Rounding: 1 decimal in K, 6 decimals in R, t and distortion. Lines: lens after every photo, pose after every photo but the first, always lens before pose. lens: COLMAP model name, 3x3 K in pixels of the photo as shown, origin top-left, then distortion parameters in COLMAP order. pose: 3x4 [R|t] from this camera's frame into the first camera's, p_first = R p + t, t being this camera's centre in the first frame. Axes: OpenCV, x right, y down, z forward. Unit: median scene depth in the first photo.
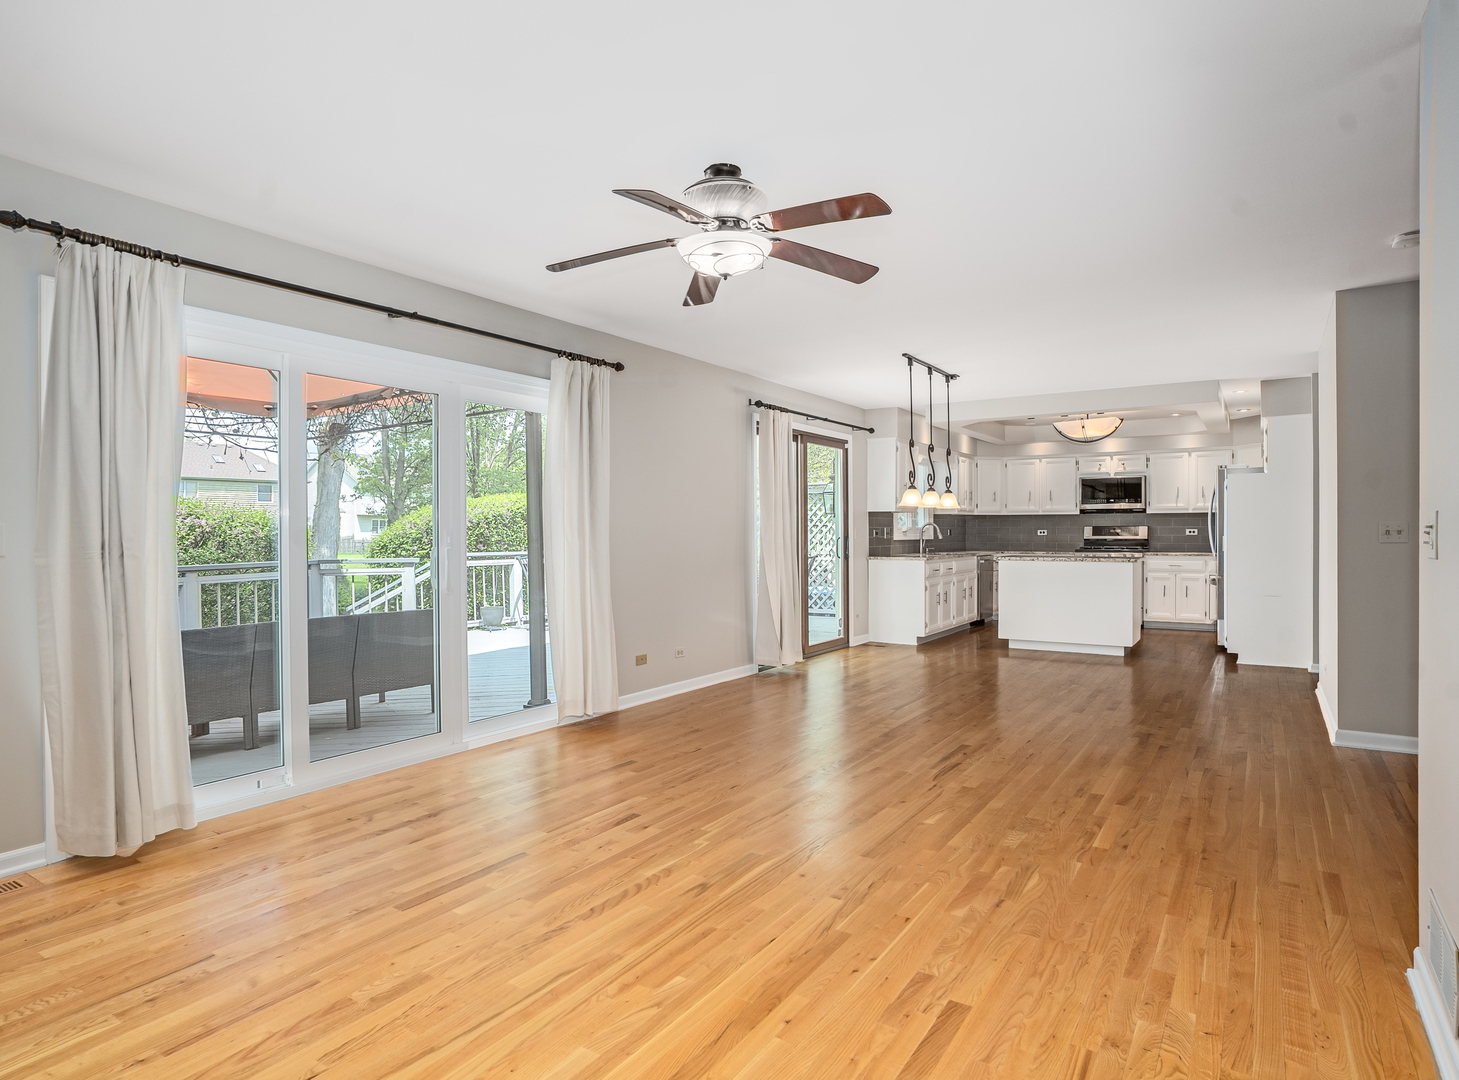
lens RADIAL K [[832.3, 0, 723.5], [0, 832.3, 548.1], [0, 0, 1]] dist [-0.038740, 0.001449]
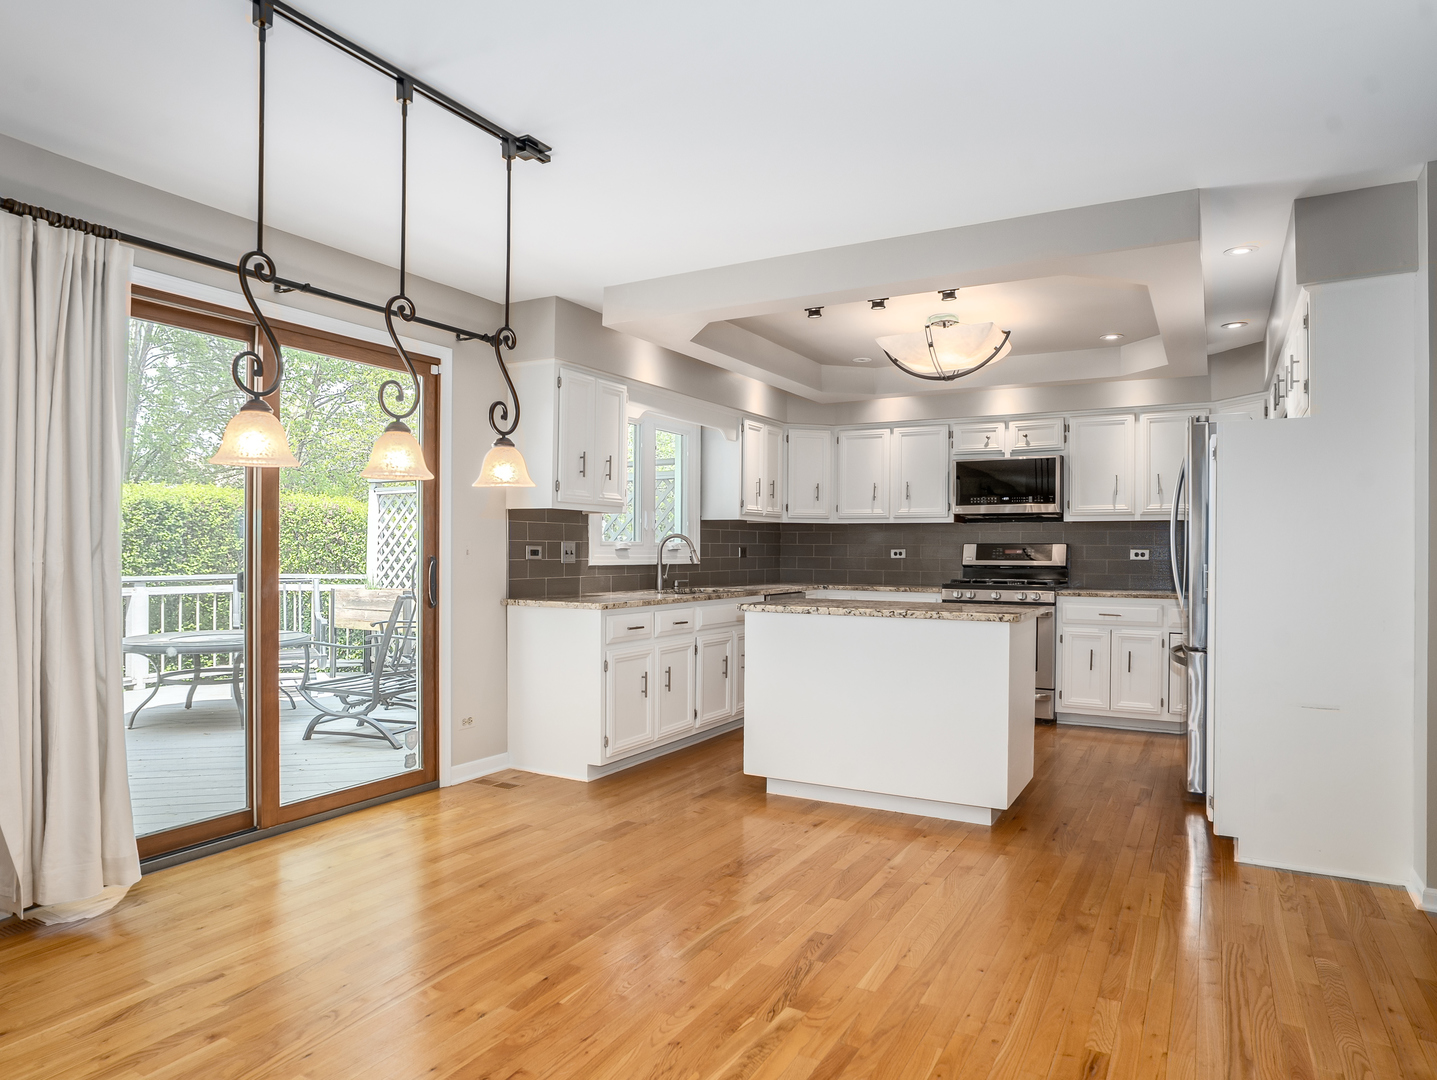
lens RADIAL K [[896.9, 0, 711.8], [0, 896.9, 566.3], [0, 0, 1]] dist [-0.052431, 0.003758]
pose [[0.997886, 0.007445, 0.064567, 0.240201], [-0.007253, 0.999969, -0.003218, -0.007690], [-0.064589, 0.002743, 0.997908, 0.417435]]
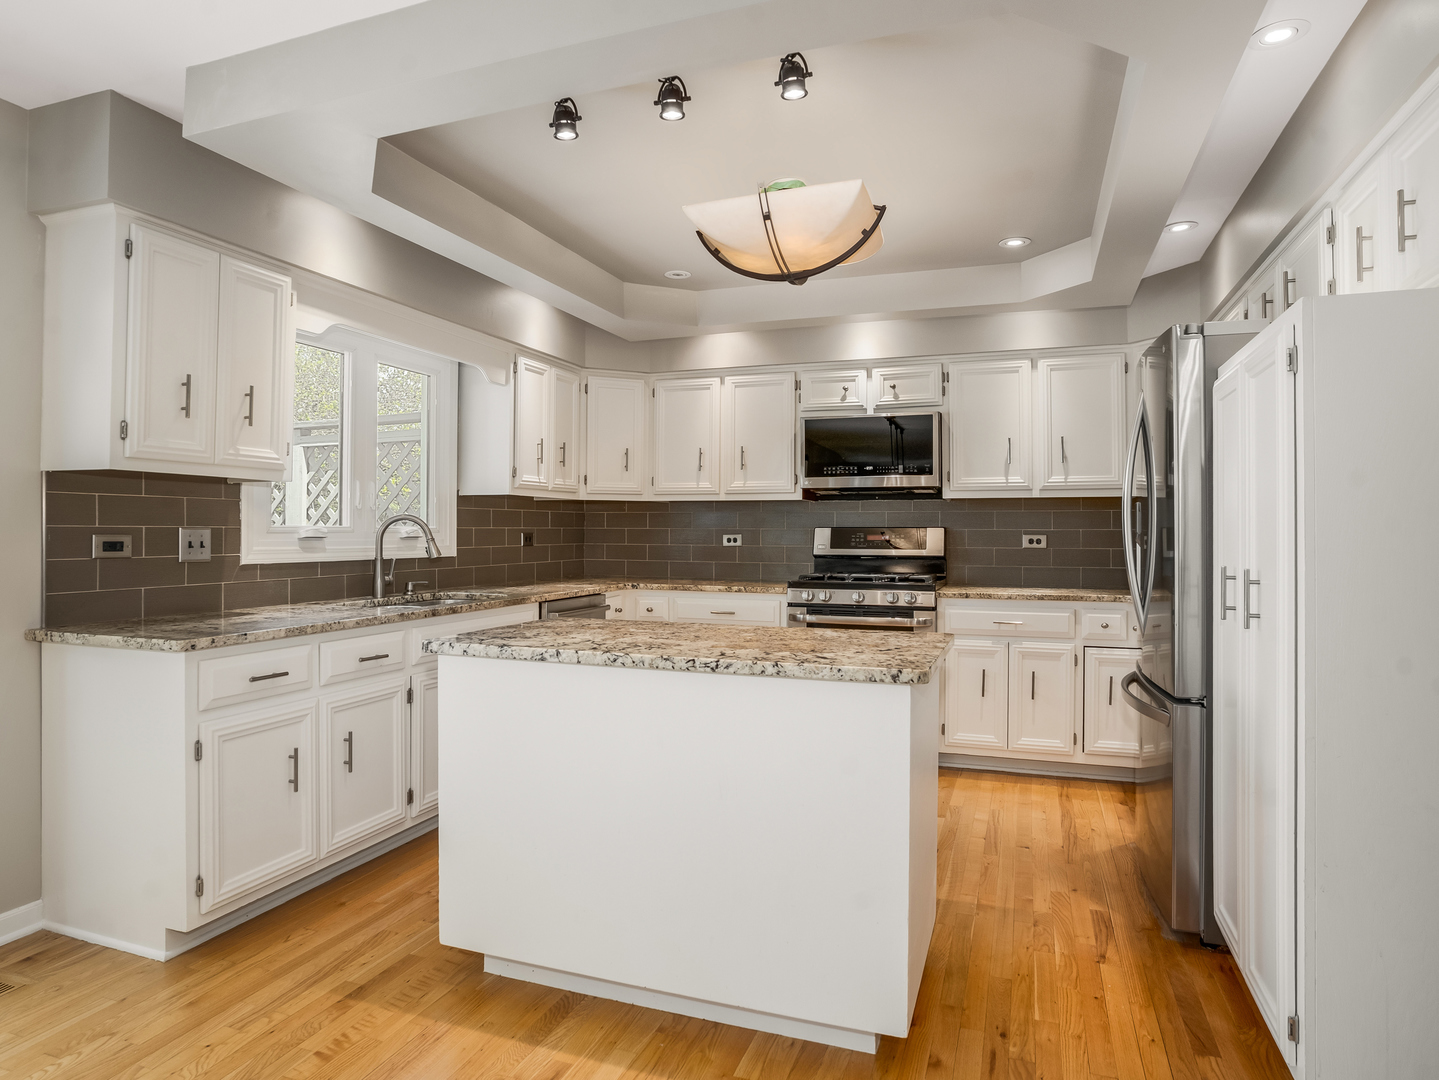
lens RADIAL K [[851.9, 0, 714.8], [0, 851.9, 540.9], [0, 0, 1]] dist [-0.054425, 0.003054]
pose [[0.973913, 0.003602, 0.226892, 0.306681], [-0.001368, 0.999949, -0.010003, -0.015650], [-0.226917, 0.009431, 0.973868, 0.615544]]
